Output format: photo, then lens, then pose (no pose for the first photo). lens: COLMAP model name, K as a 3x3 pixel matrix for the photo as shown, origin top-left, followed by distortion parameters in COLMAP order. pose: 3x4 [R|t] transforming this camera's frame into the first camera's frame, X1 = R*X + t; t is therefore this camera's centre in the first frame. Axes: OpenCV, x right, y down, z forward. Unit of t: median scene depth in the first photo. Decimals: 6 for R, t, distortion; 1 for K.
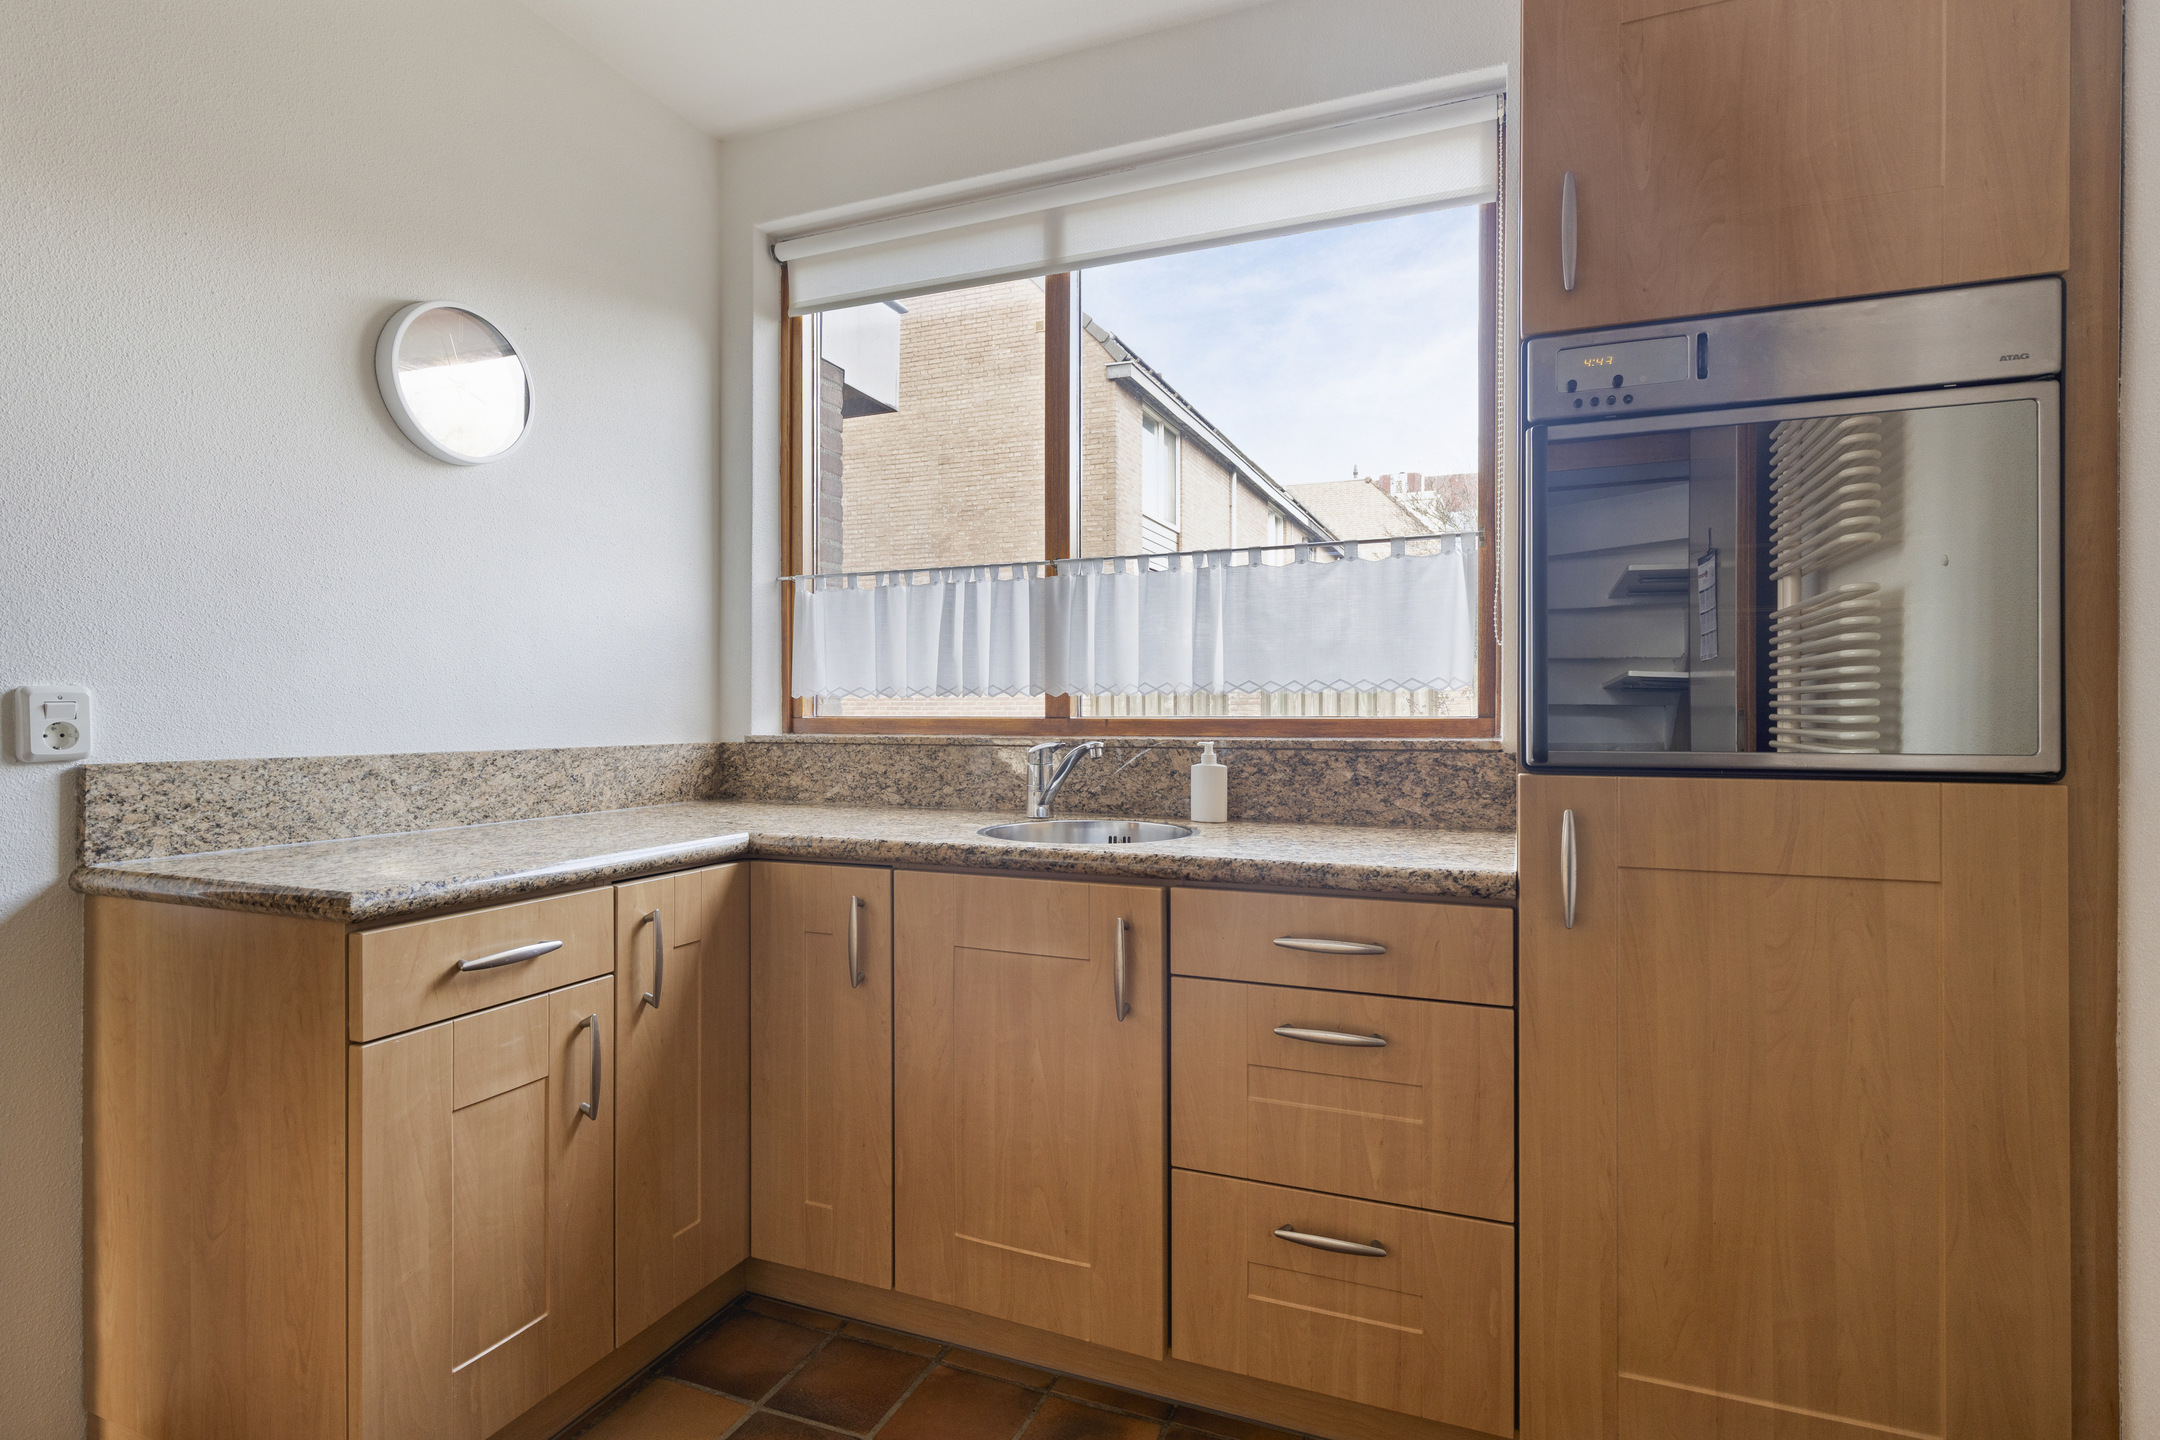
lens RADIAL K [[1072.5, 0, 1084.7], [0, 1072.5, 718.2], [0, 0, 1]] dist [-0.005576, 0.002664]
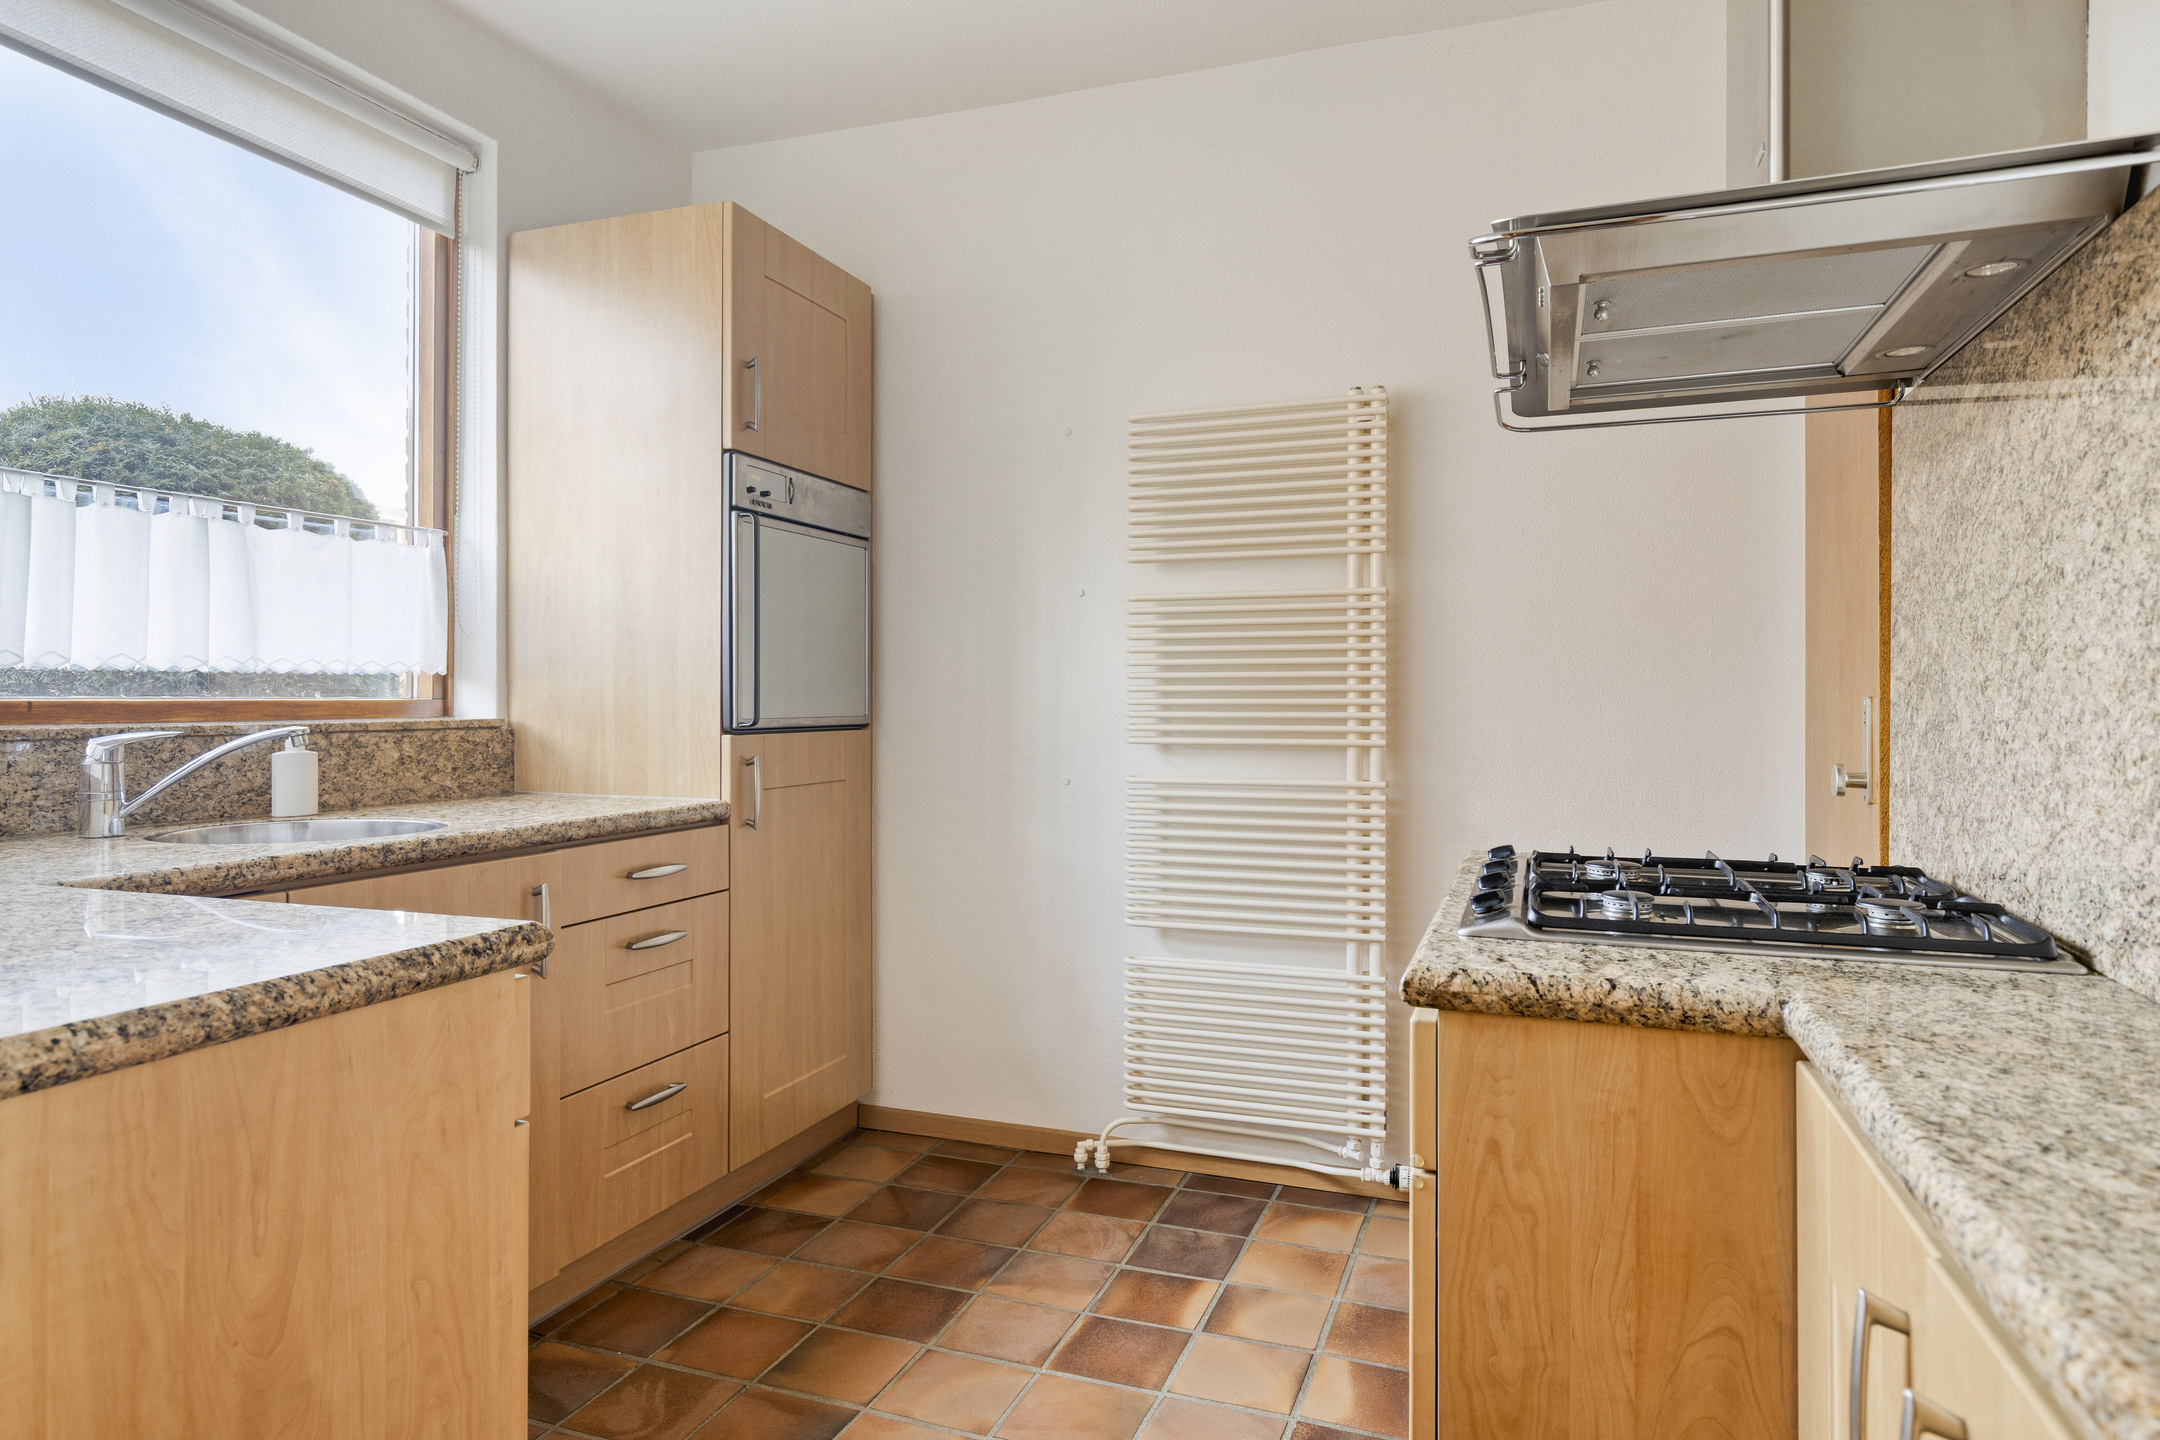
lens RADIAL K [[1293.2, 0, 1076.2], [0, 1293.2, 706.7], [0, 0, 1]] dist [-0.000117, 0.000165]
pose [[-0.032659, -0.006549, 0.999445, -0.982538], [0.002734, 0.999974, 0.006641, 0.000340], [-0.999463, 0.002950, -0.032640, 0.383728]]
